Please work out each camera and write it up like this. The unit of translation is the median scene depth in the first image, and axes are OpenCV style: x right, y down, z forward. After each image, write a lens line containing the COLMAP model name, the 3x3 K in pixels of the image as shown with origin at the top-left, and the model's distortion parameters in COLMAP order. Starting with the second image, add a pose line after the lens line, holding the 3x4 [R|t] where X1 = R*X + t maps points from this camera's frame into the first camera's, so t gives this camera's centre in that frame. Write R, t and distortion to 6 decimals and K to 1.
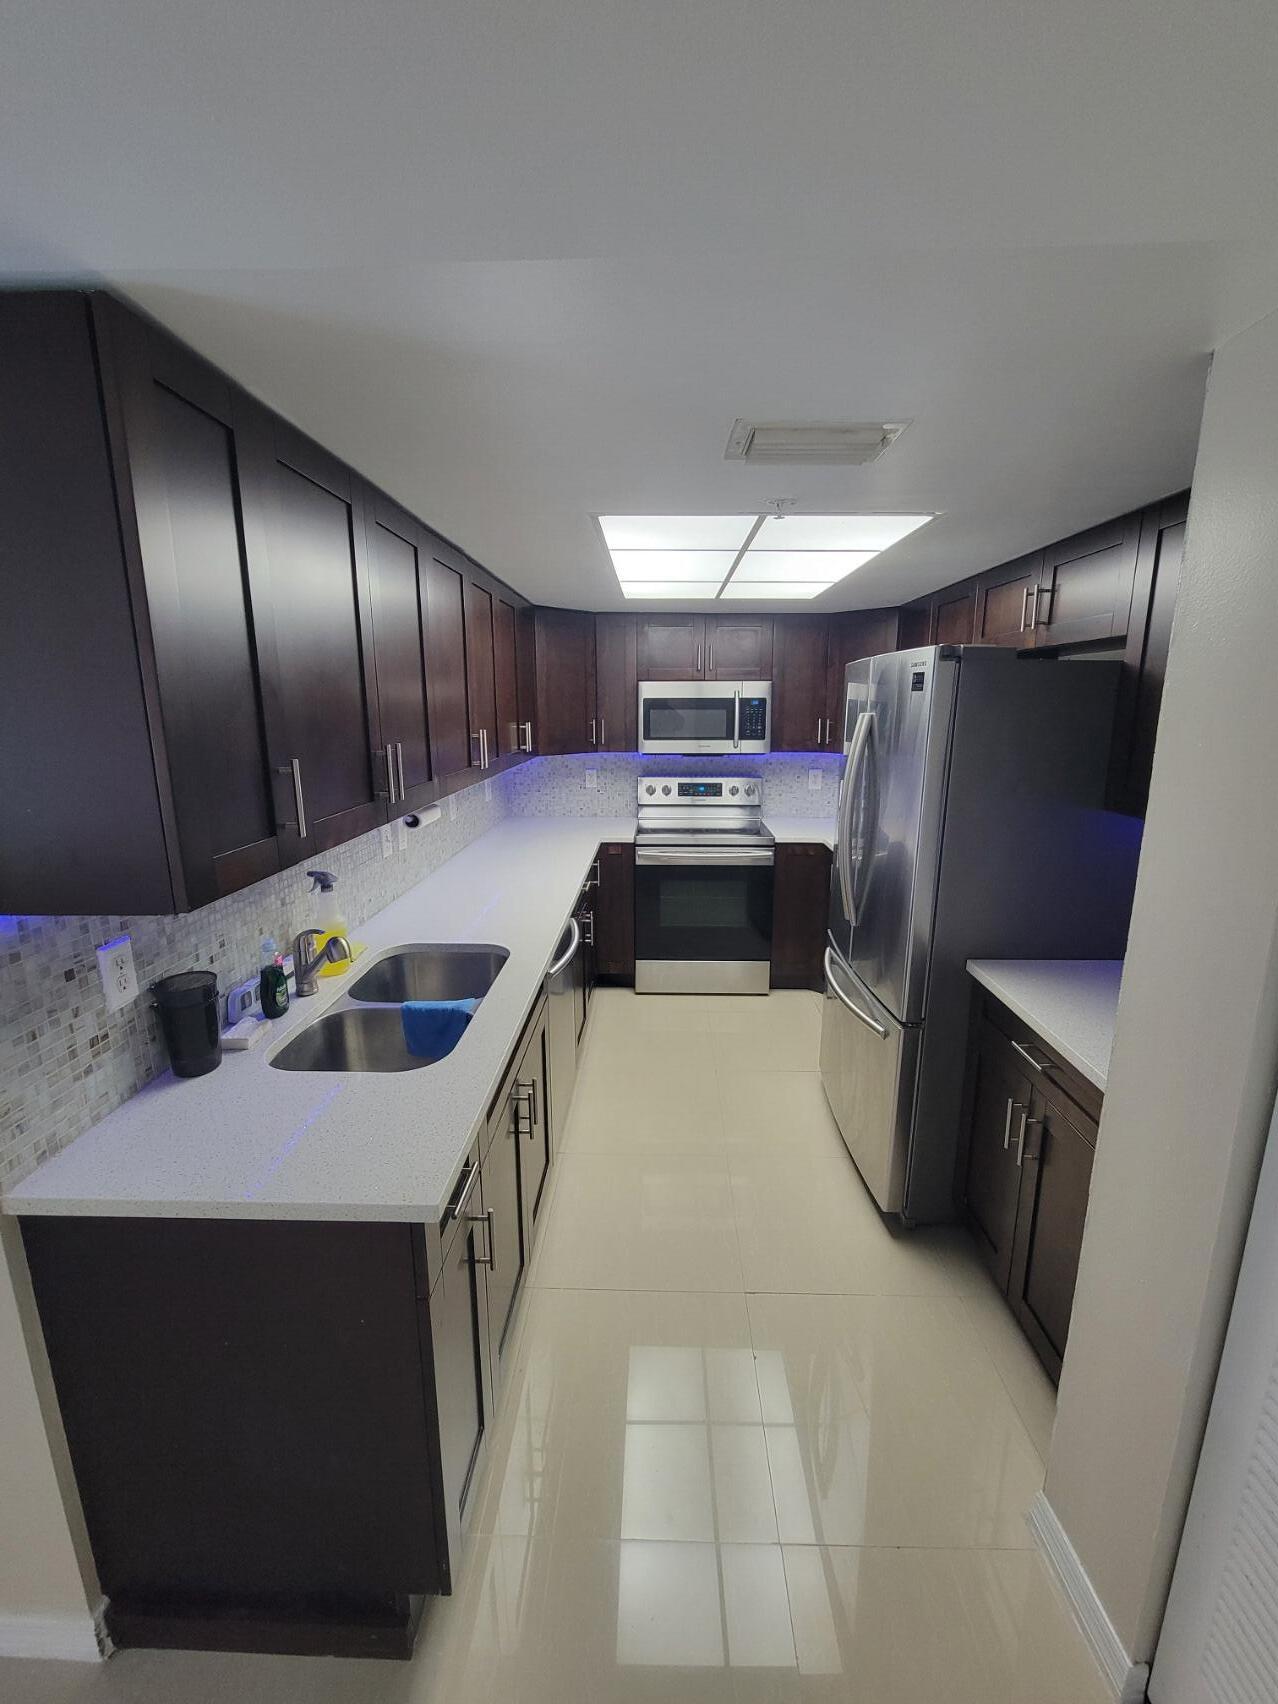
lens RADIAL K [[703.8, 0, 639.0], [0, 703.8, 852.0], [0, 0, 1]] dist [0.001250, 0.000076]
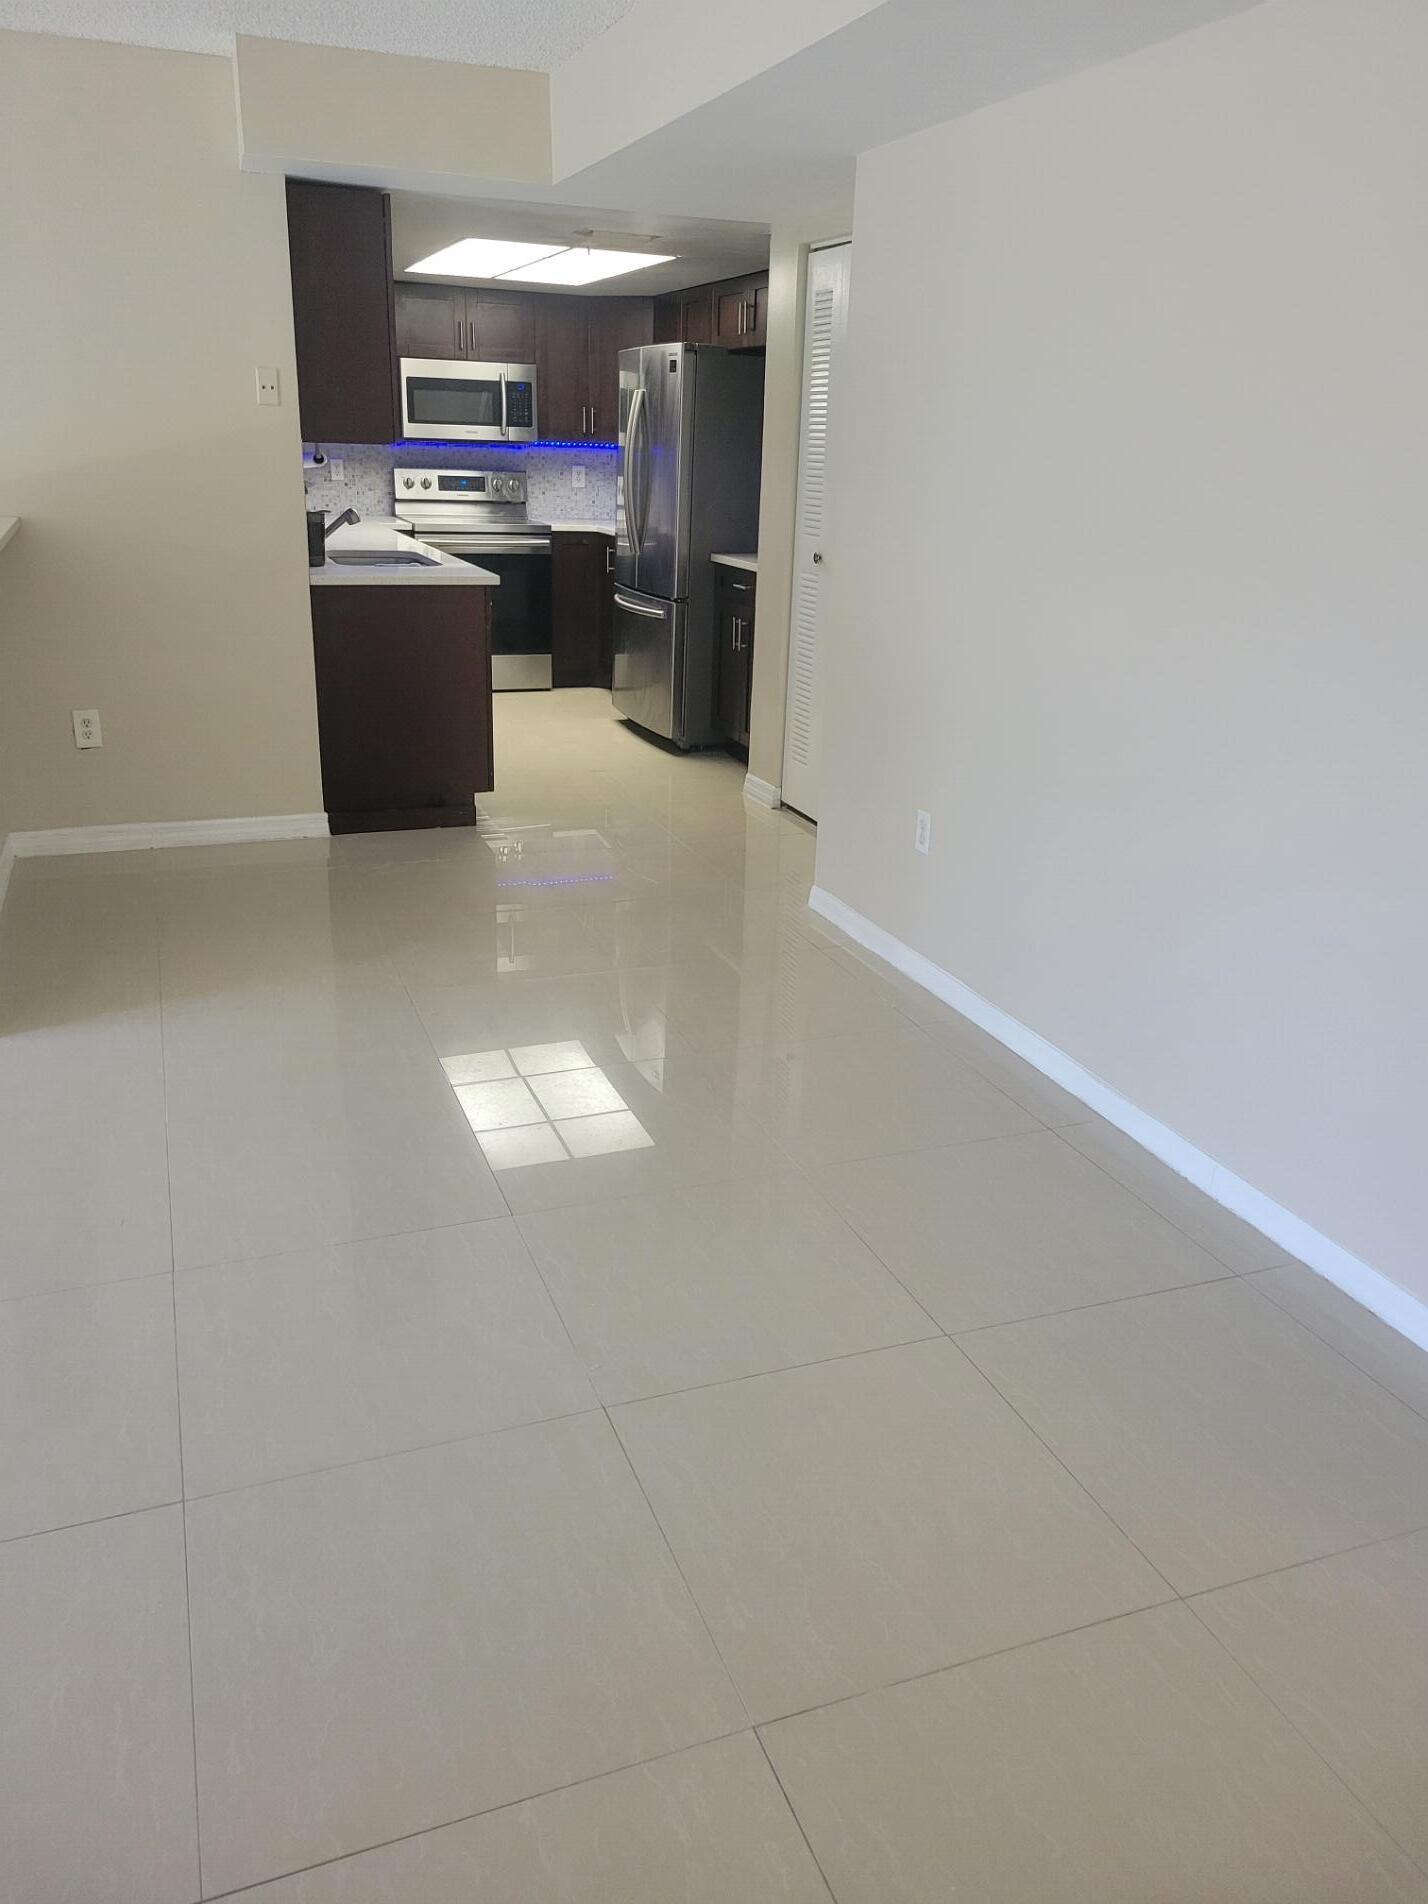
lens RADIAL K [[1469.3, 0, 714.0], [0, 1469.3, 952.0], [0, 0, 1]] dist [0.005224, 0.001859]
pose [[0.924610, -0.097458, 0.368237, -0.416052], [0.047368, 0.988630, 0.142714, 0.285689], [-0.377959, -0.114512, 0.918713, -1.071056]]
